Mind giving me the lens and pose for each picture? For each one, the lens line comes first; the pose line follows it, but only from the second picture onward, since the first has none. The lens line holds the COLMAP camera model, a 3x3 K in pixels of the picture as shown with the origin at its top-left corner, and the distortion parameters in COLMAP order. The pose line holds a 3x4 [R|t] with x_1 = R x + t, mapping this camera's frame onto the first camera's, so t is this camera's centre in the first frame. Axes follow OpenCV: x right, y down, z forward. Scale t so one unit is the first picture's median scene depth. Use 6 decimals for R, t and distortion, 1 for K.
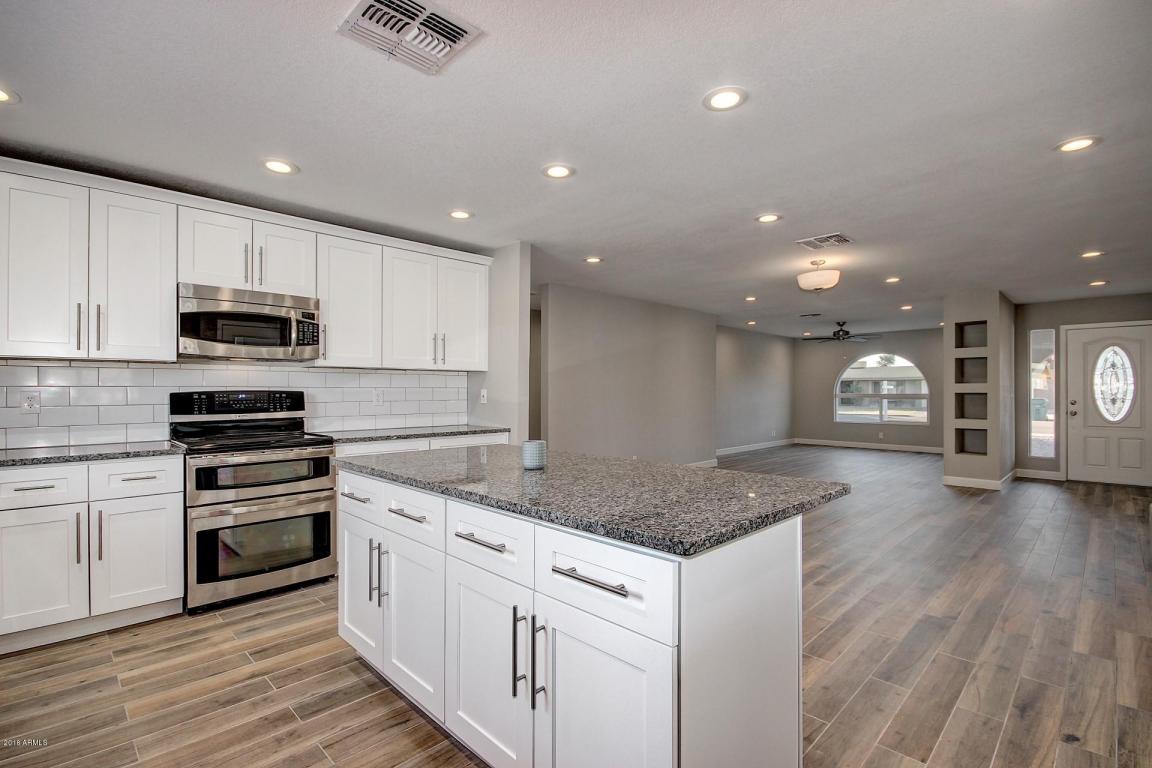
lens RADIAL K [[532.2, 0, 584.8], [0, 532.2, 387.8], [0, 0, 1]] dist [0.004679, -0.007410]
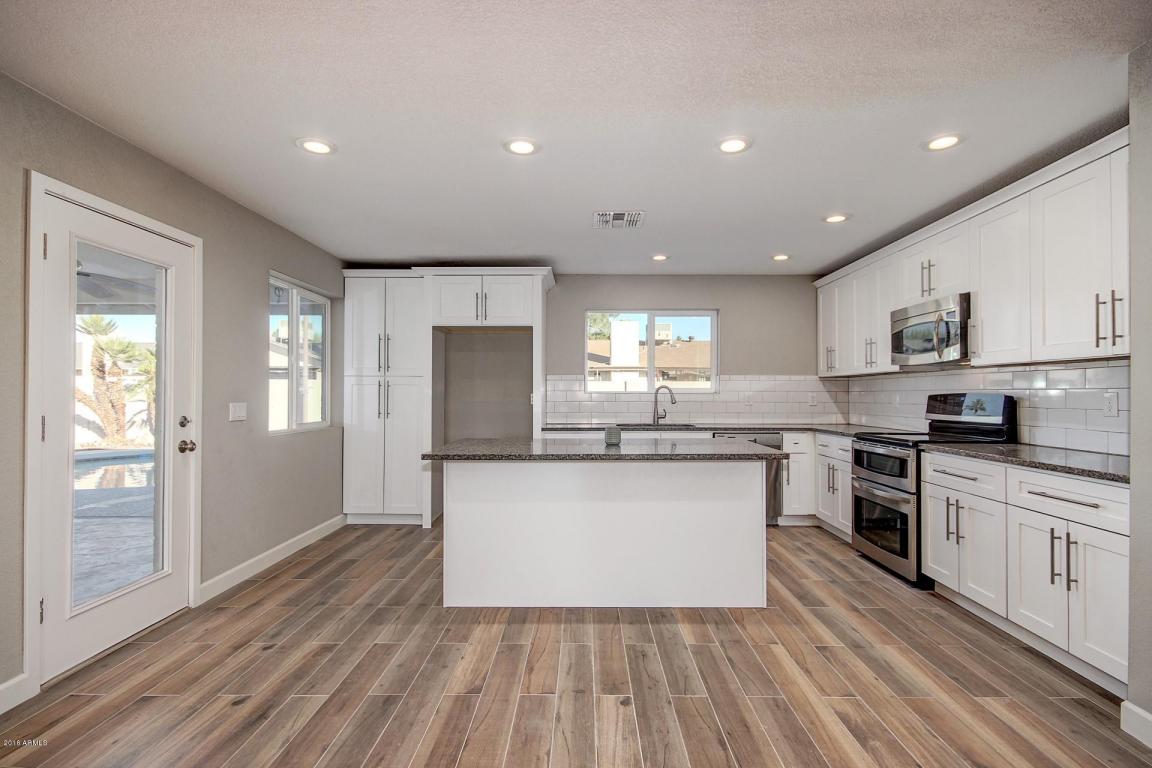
lens RADIAL K [[541.7, 0, 579.5], [0, 541.7, 388.7], [0, 0, 1]] dist [-0.000627, 0.000743]
pose [[-0.718207, -0.005905, -0.695805, 0.671598], [0.003952, 0.999913, -0.012564, 0.006303], [0.695819, -0.011773, -0.718121, 1.302375]]
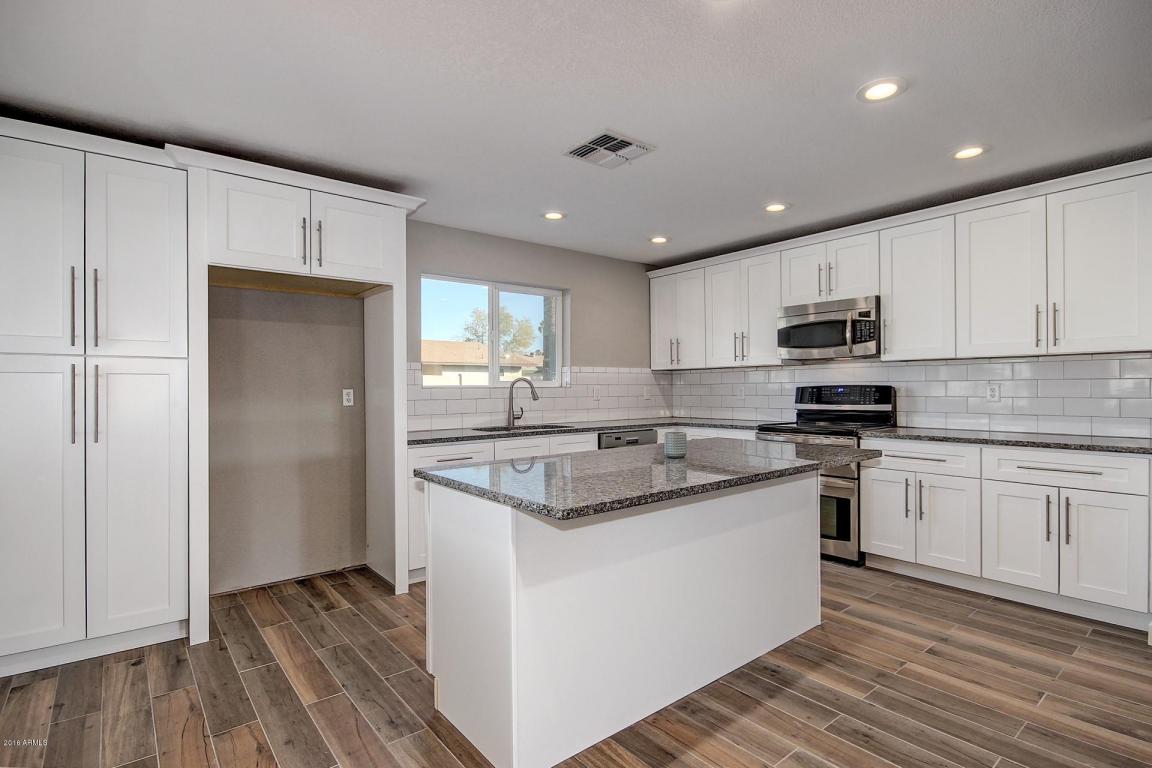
lens RADIAL K [[568.0, 0, 581.6], [0, 568.0, 386.5], [0, 0, 1]] dist [-0.011762, 0.001034]
pose [[-0.107551, 0.000733, -0.994199, 0.696638], [0.013747, 0.999905, -0.000750, 0.001024], [0.994104, -0.013748, -0.107551, 0.592553]]
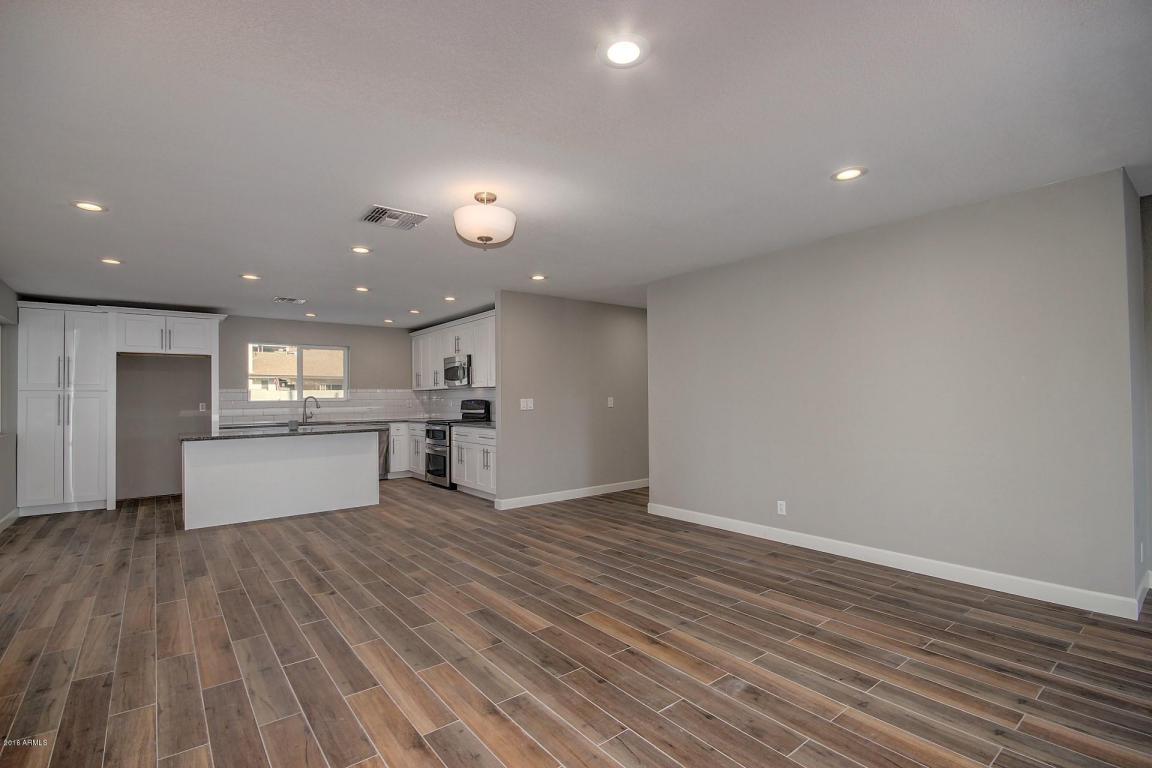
lens RADIAL K [[532.2, 0, 581.4], [0, 532.2, 390.6], [0, 0, 1]] dist [0.004679, -0.007410]
pose [[-0.118189, -0.010300, -0.992938, 1.592025], [0.018122, 0.999757, -0.012527, 0.003881], [0.992826, -0.019475, -0.117973, 1.800142]]
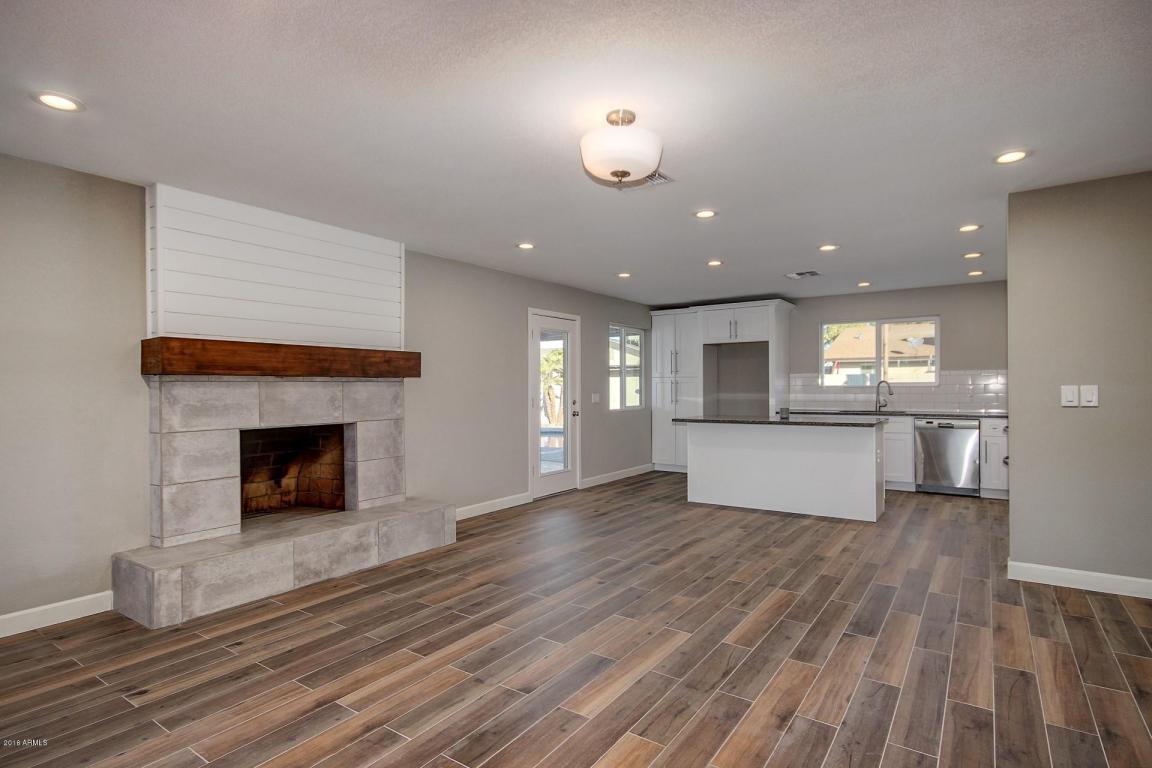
lens RADIAL K [[585.3, 0, 581.9], [0, 585.3, 392.5], [0, 0, 1]] dist [0.000963, 0.002779]
pose [[-0.984441, 0.009835, -0.175440, 0.860625], [0.009744, 0.999952, 0.001378, 0.009127], [0.175446, -0.000353, -0.984489, 2.281329]]
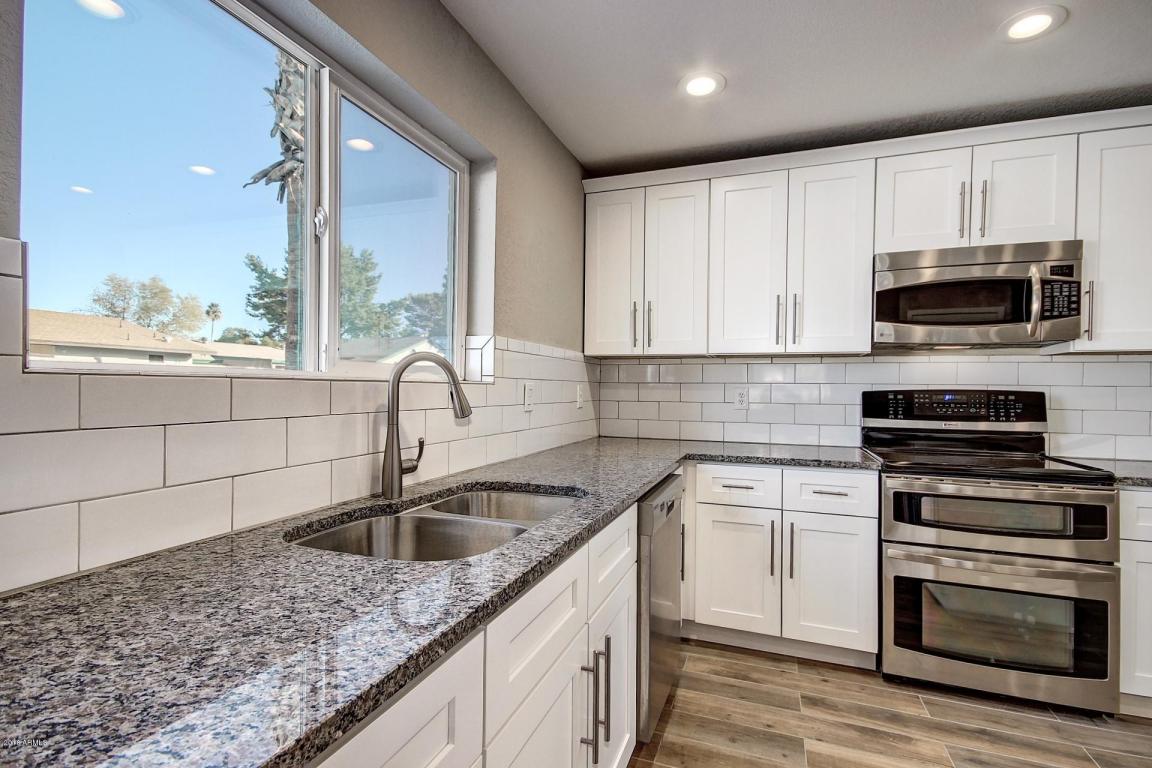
lens RADIAL K [[532.2, 0, 578.1], [0, 532.2, 386.4], [0, 0, 1]] dist [0.004679, -0.007410]
pose [[0.422588, 0.006480, -0.906299, -0.201850], [-0.009510, 0.999951, 0.002715, 0.003638], [0.906272, 0.007472, 0.422629, 0.232728]]
